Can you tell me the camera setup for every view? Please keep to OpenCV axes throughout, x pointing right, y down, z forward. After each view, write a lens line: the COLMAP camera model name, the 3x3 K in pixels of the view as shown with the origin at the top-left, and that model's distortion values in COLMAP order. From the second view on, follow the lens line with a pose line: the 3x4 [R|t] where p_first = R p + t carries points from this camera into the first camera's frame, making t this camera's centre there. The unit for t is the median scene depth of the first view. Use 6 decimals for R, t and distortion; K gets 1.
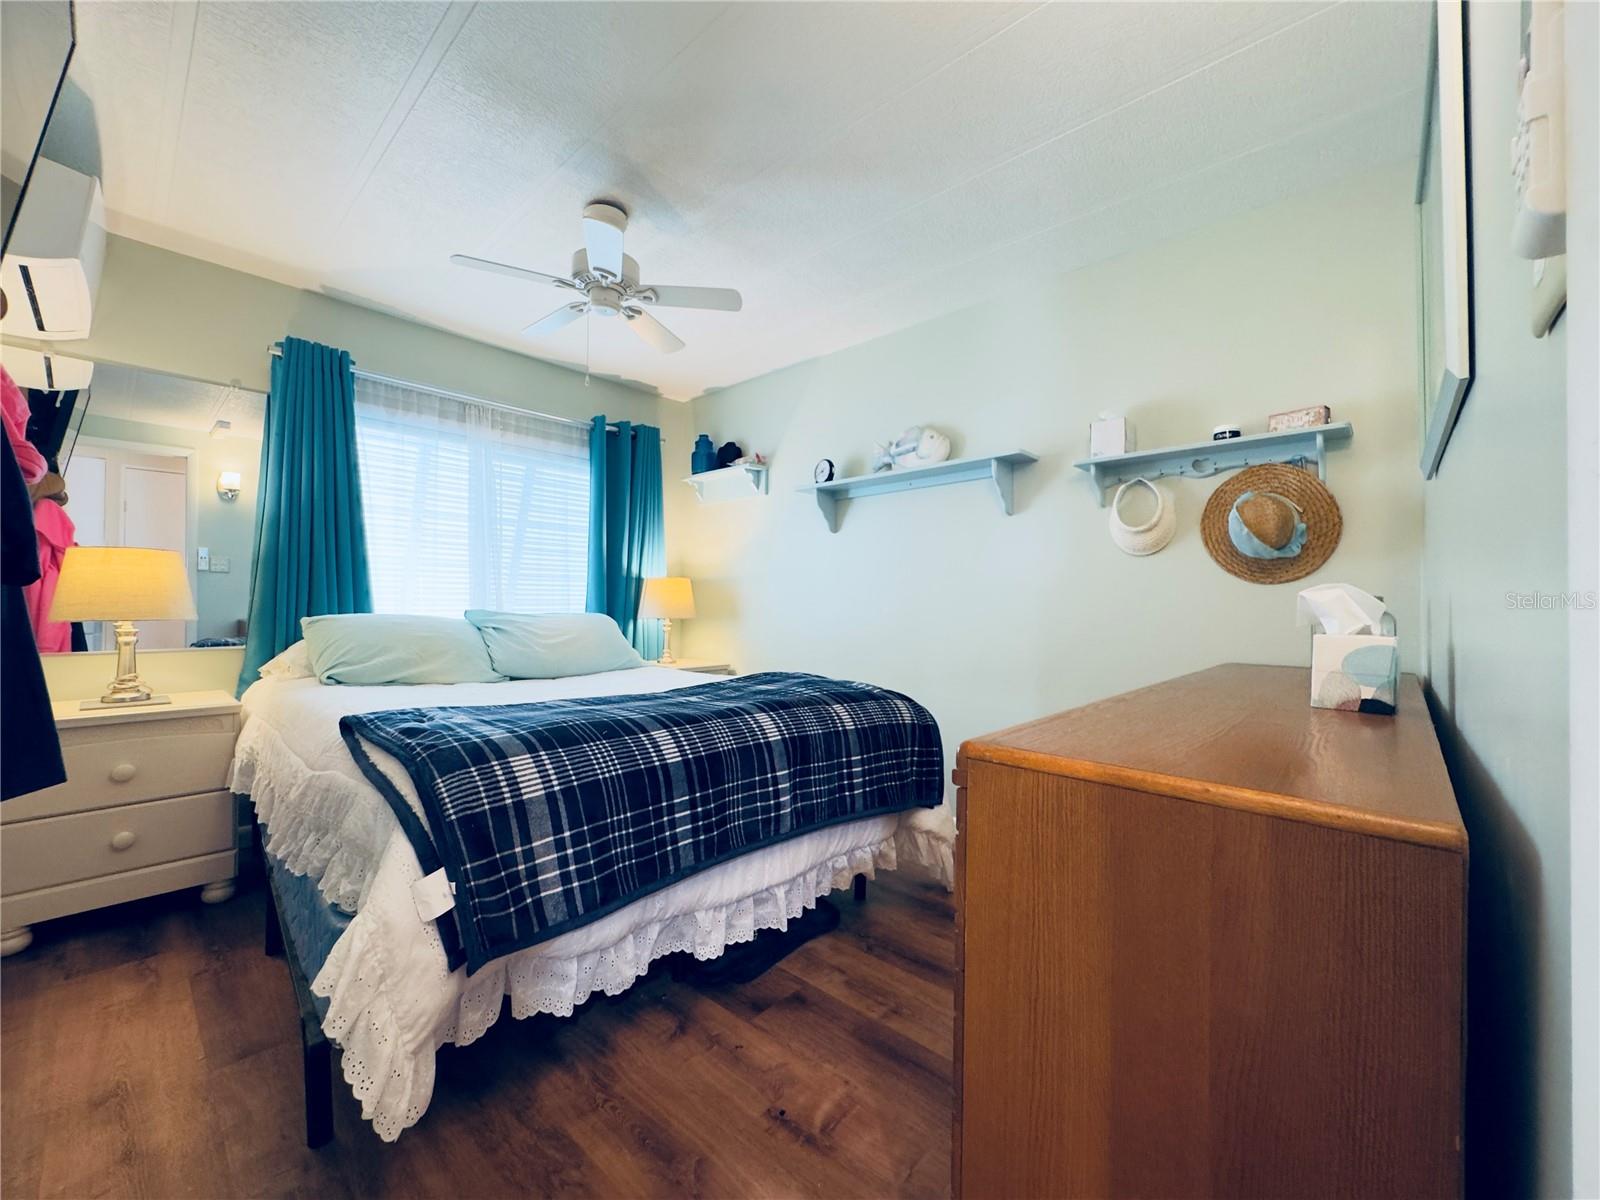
lens RADIAL K [[637.4, 0, 803.9], [0, 637.4, 599.1], [0, 0, 1]] dist [-0.006942, 0.000256]
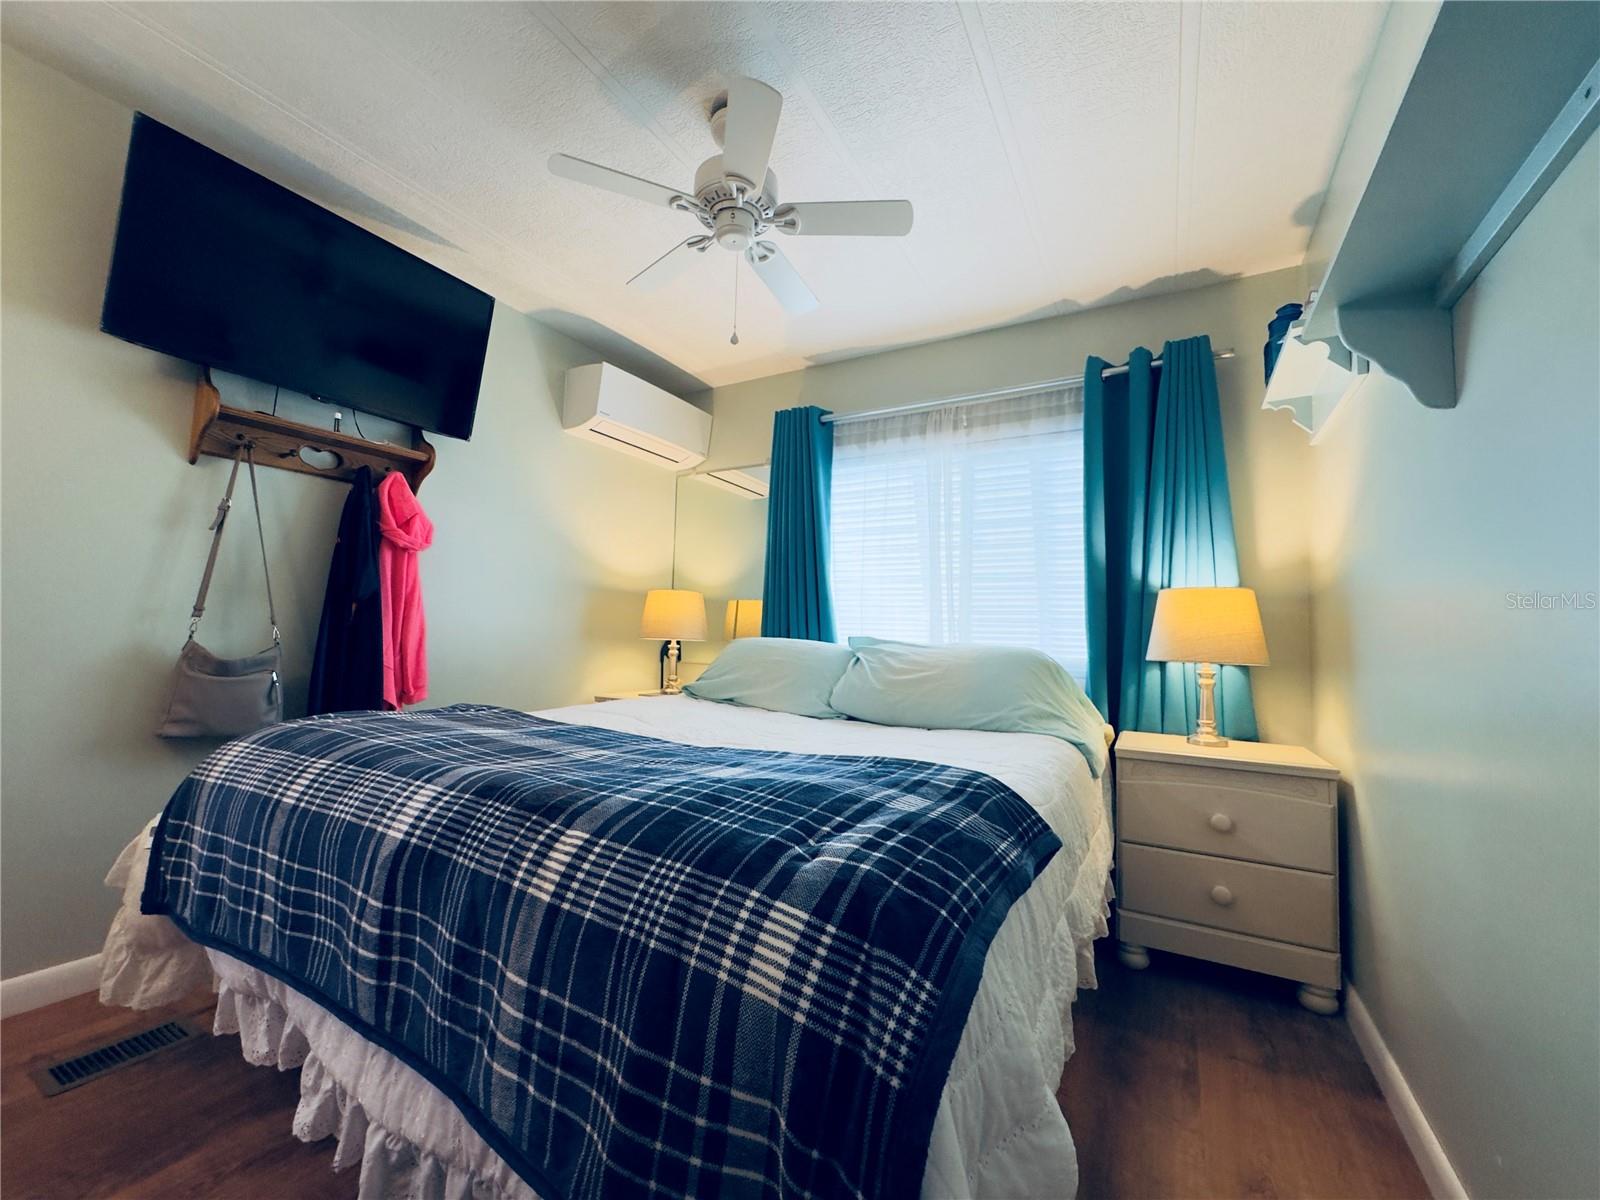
lens RADIAL K [[637.4, 0, 801.2], [0, 637.4, 603.0], [0, 0, 1]] dist [-0.006942, 0.000256]
pose [[0.213537, -0.056404, -0.975305, 0.300298], [-0.018034, 0.997934, -0.061661, 0.023342], [0.976768, 0.030756, 0.212079, 0.640805]]
